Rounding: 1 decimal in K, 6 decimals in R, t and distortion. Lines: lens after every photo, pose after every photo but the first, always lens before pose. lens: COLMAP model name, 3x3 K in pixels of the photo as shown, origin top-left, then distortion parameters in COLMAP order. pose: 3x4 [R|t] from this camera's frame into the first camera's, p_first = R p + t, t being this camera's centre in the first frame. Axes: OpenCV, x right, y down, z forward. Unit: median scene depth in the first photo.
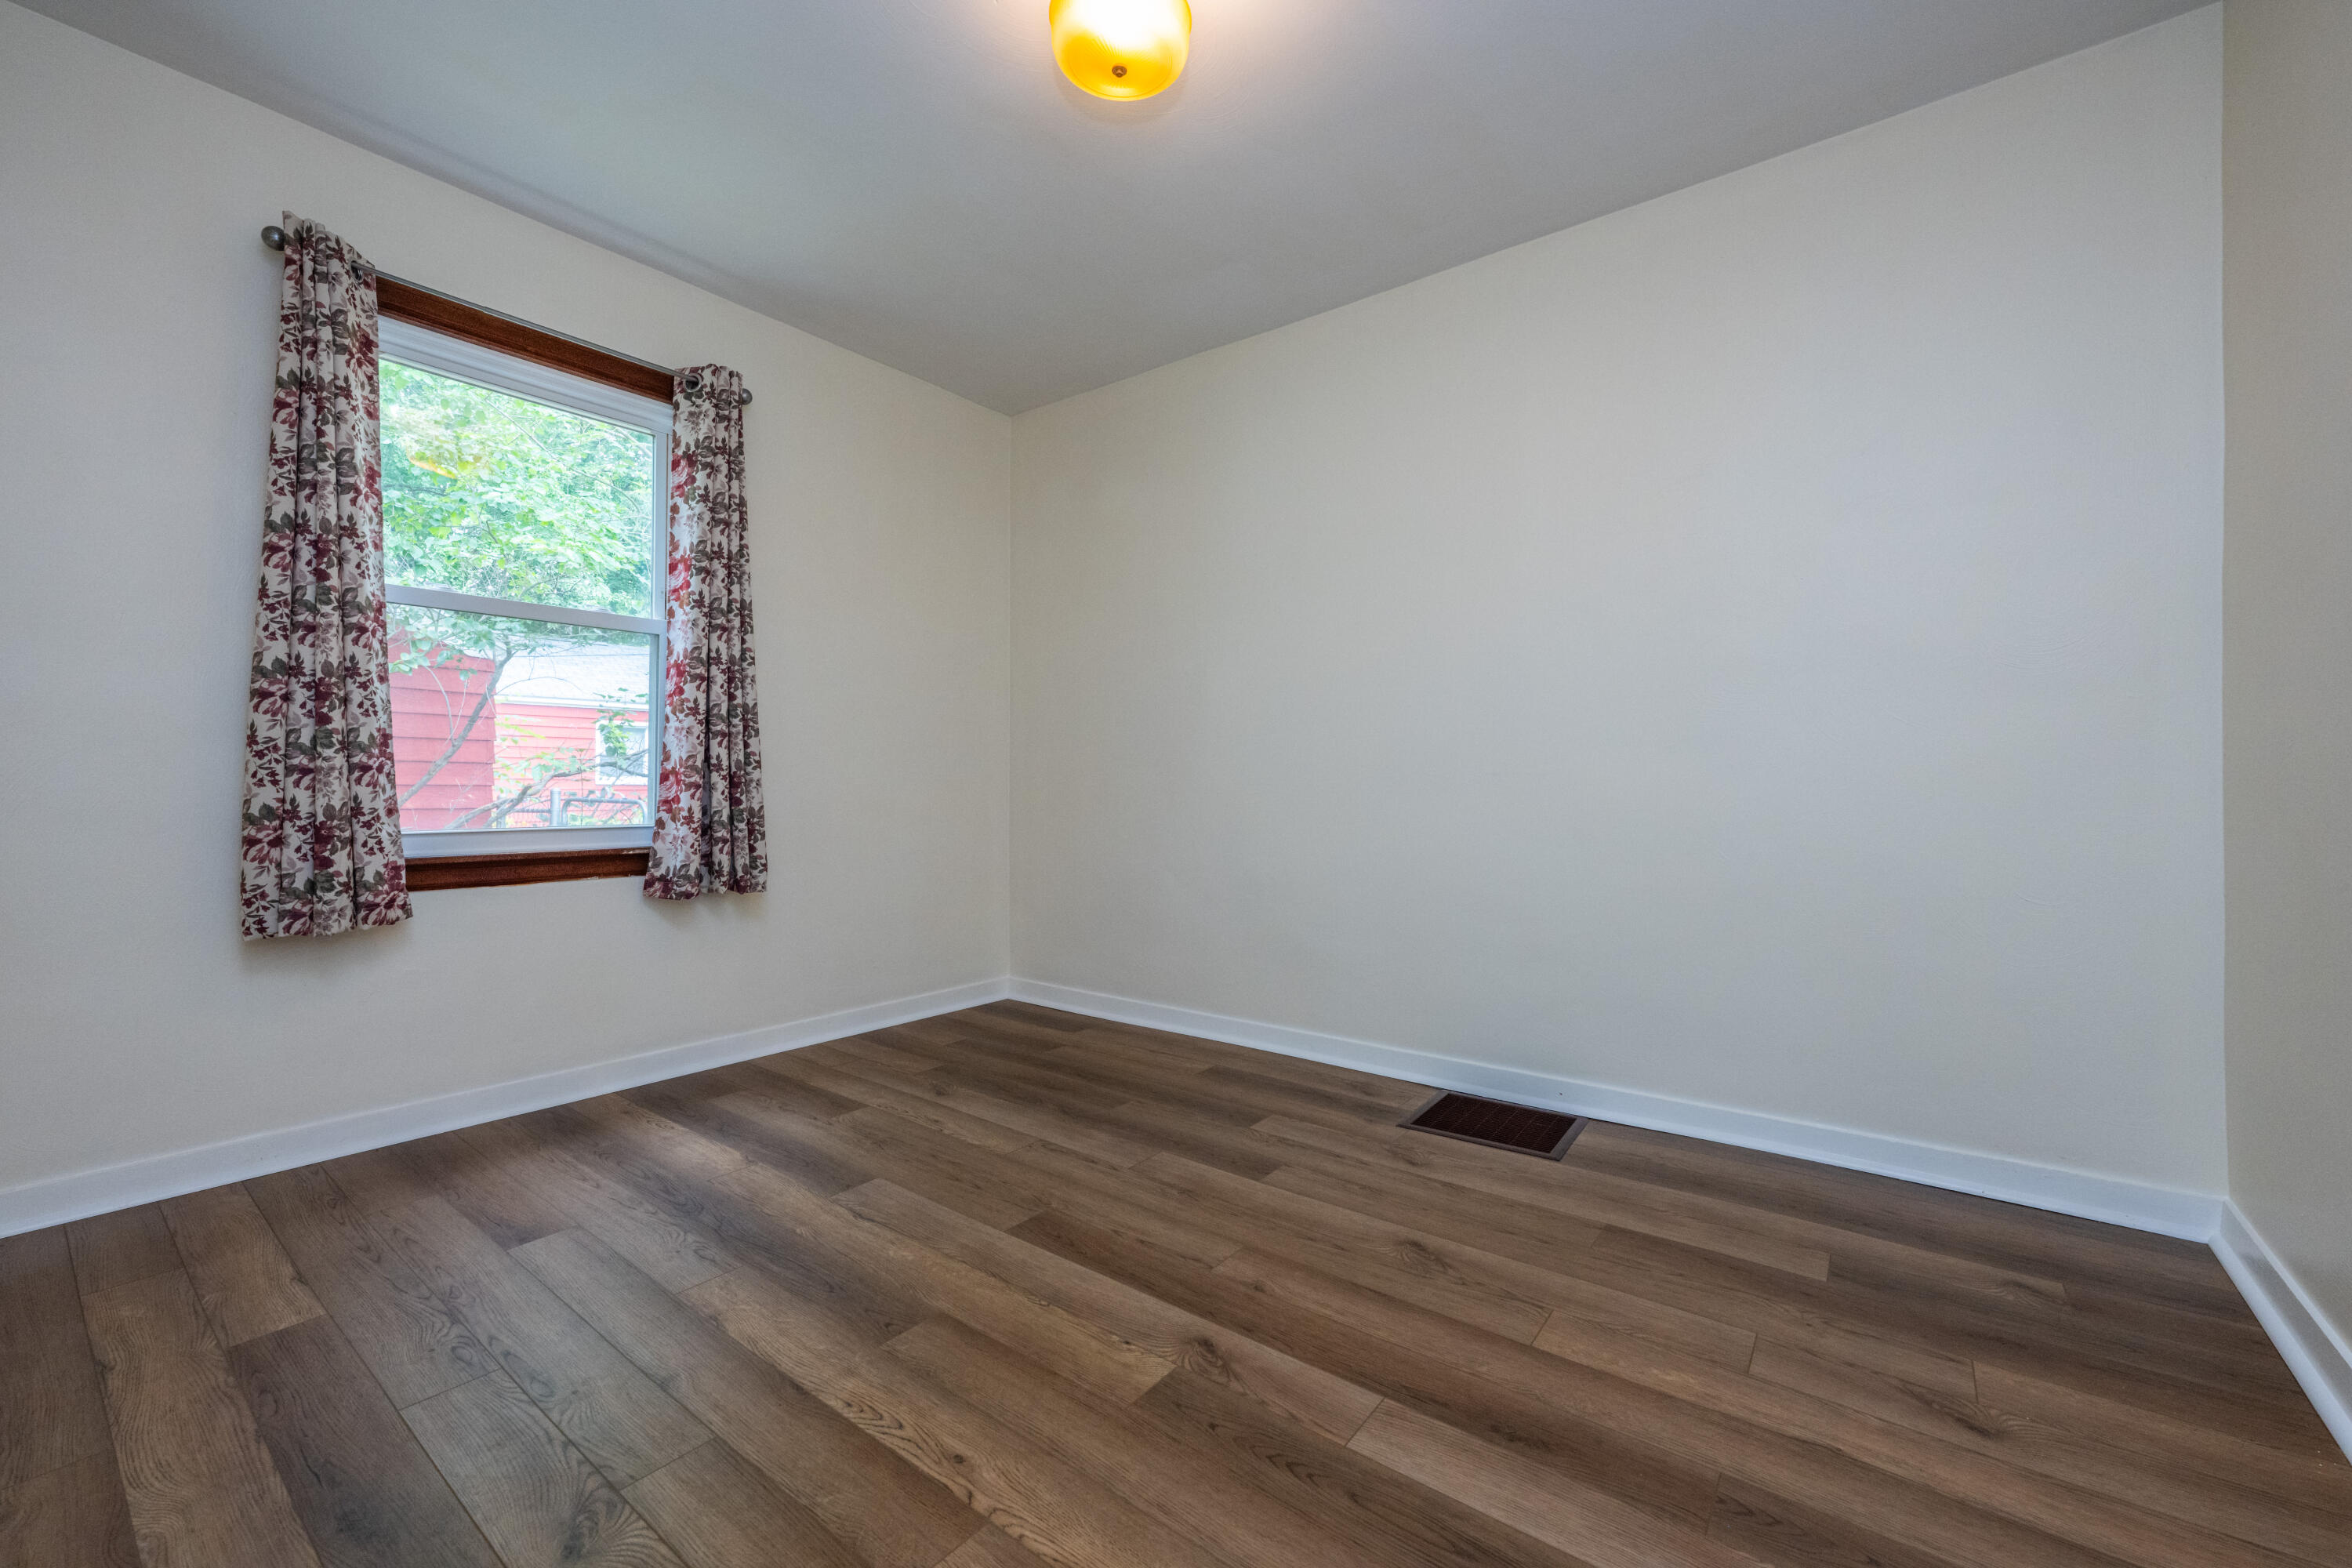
lens RADIAL K [[938.0, 0, 1177.7], [0, 938.0, 782.1], [0, 0, 1]] dist [0.001765, -0.000555]
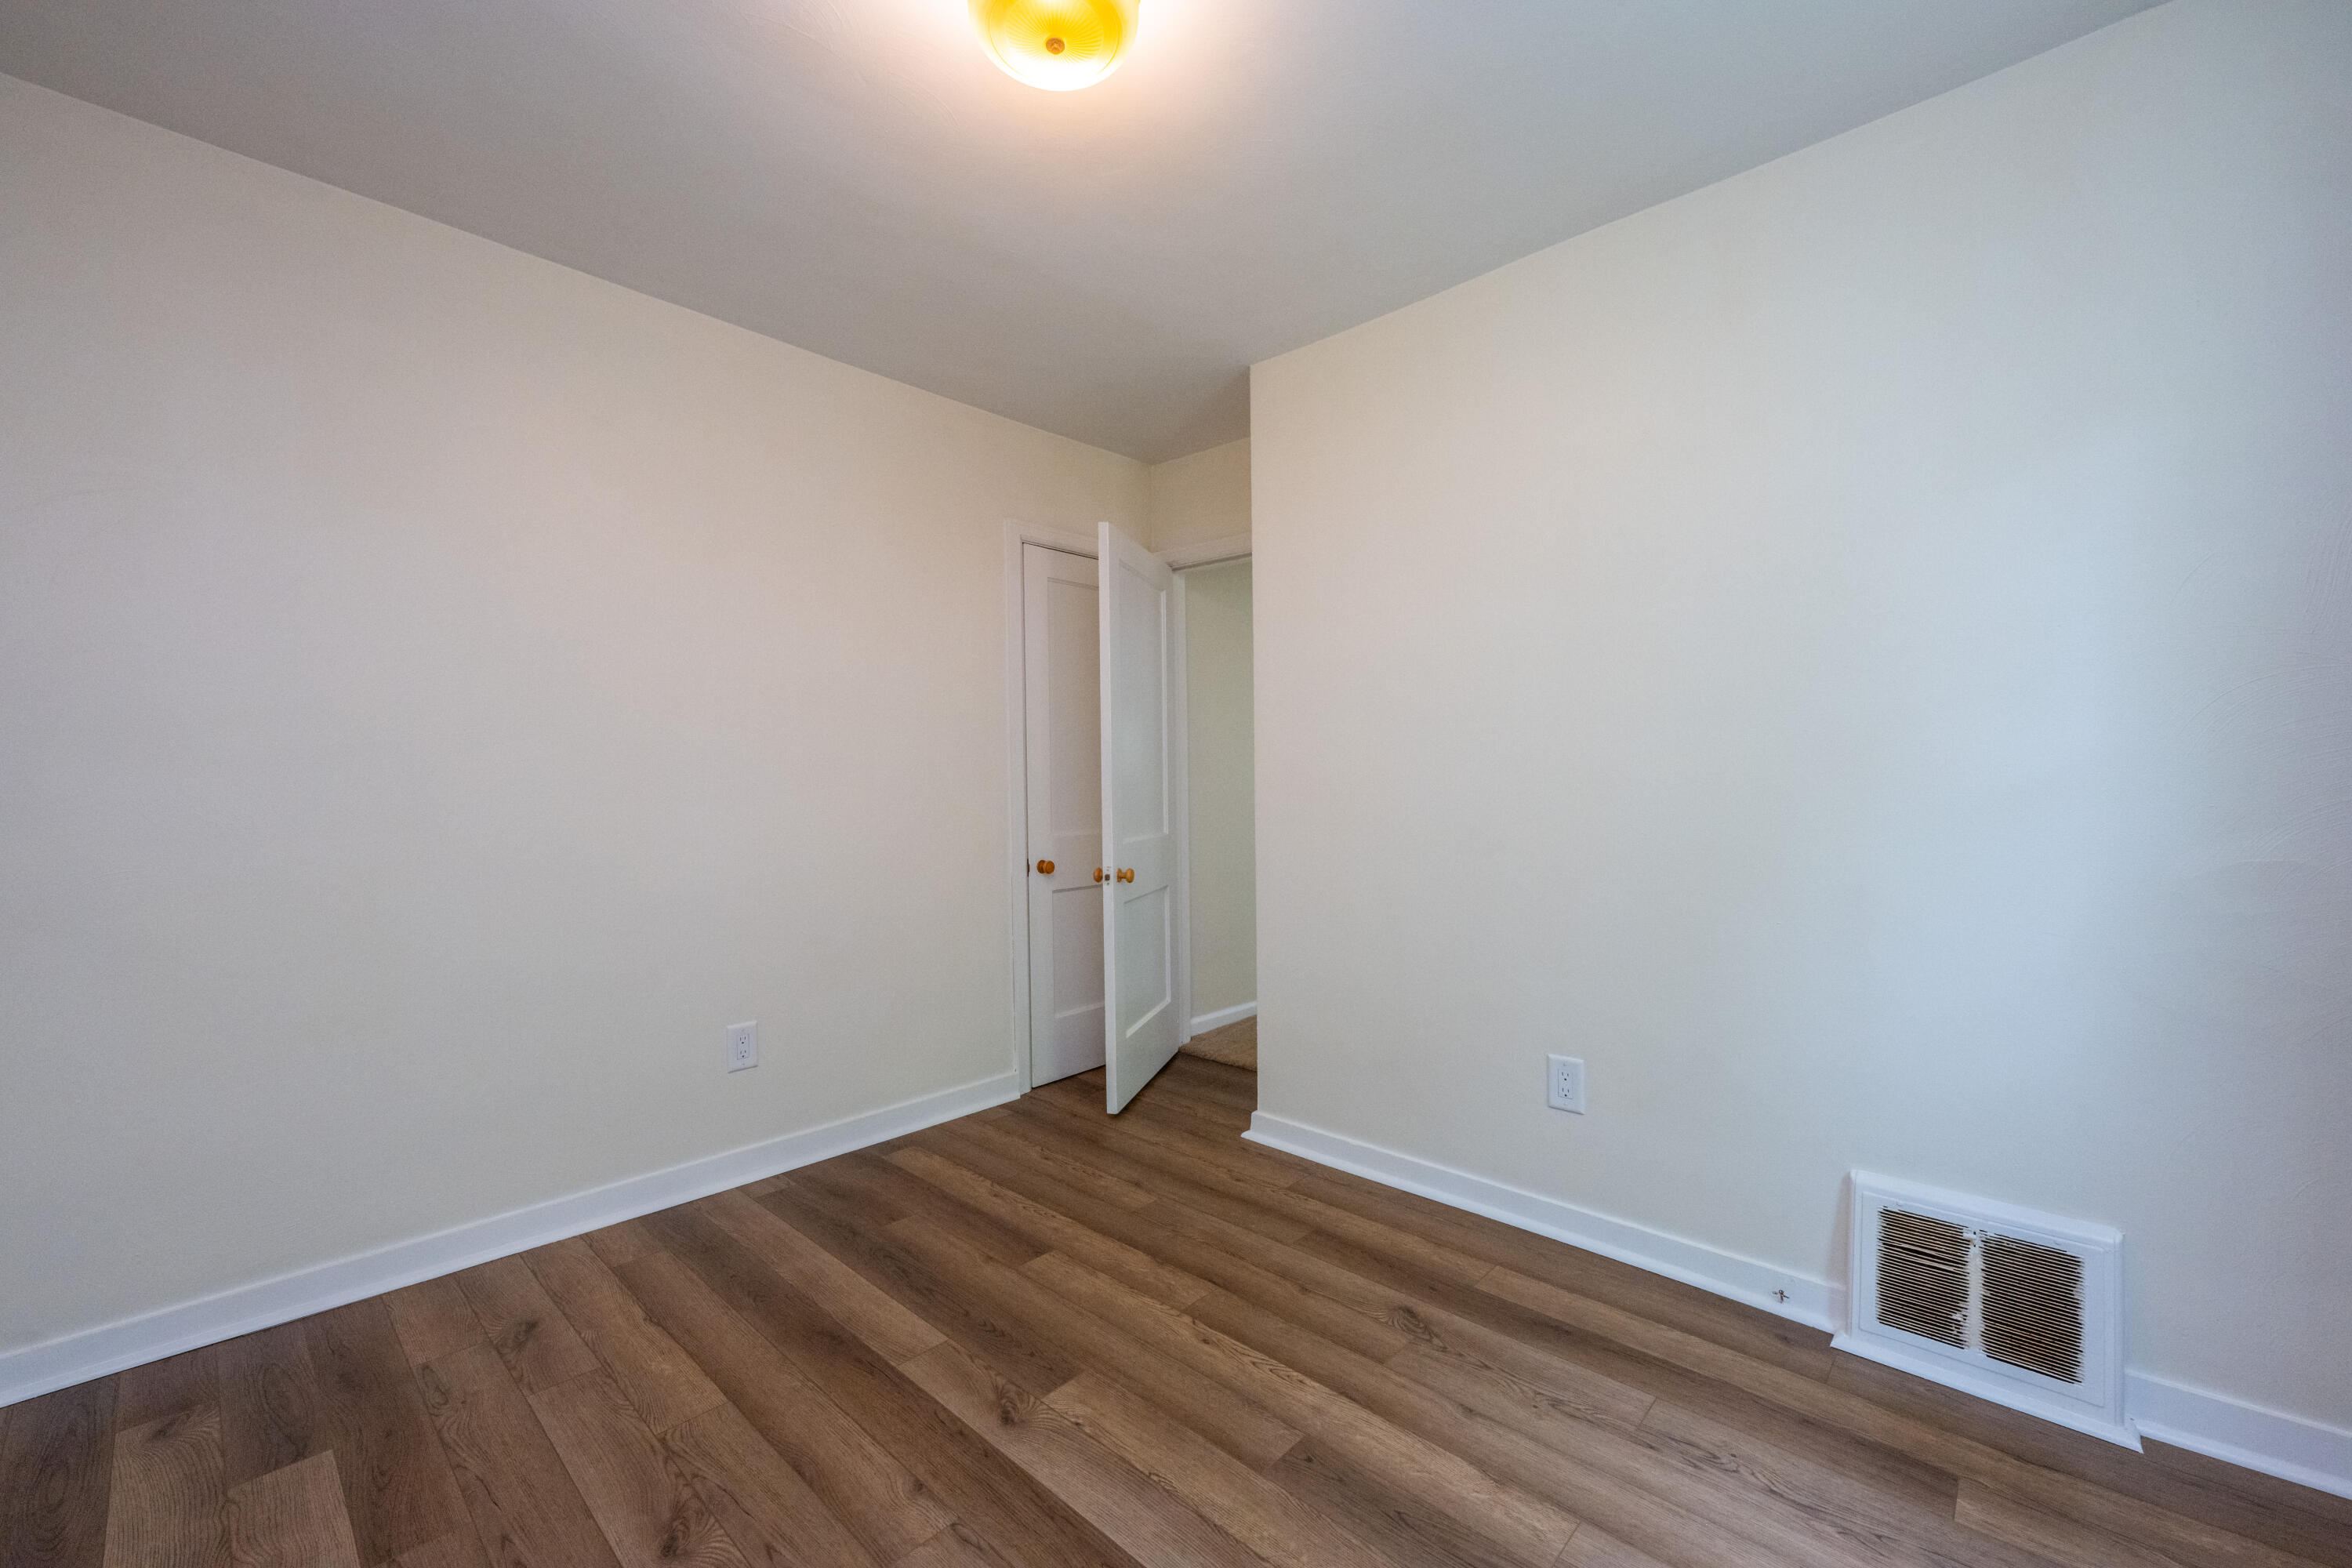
lens RADIAL K [[938.0, 0, 1174.0], [0, 938.0, 785.7], [0, 0, 1]] dist [0.001765, -0.000555]
pose [[-0.995434, 0.006189, 0.095255, -0.288788], [0.006291, 0.999980, 0.000772, -0.152766], [-0.095249, 0.001367, -0.995453, 2.185592]]
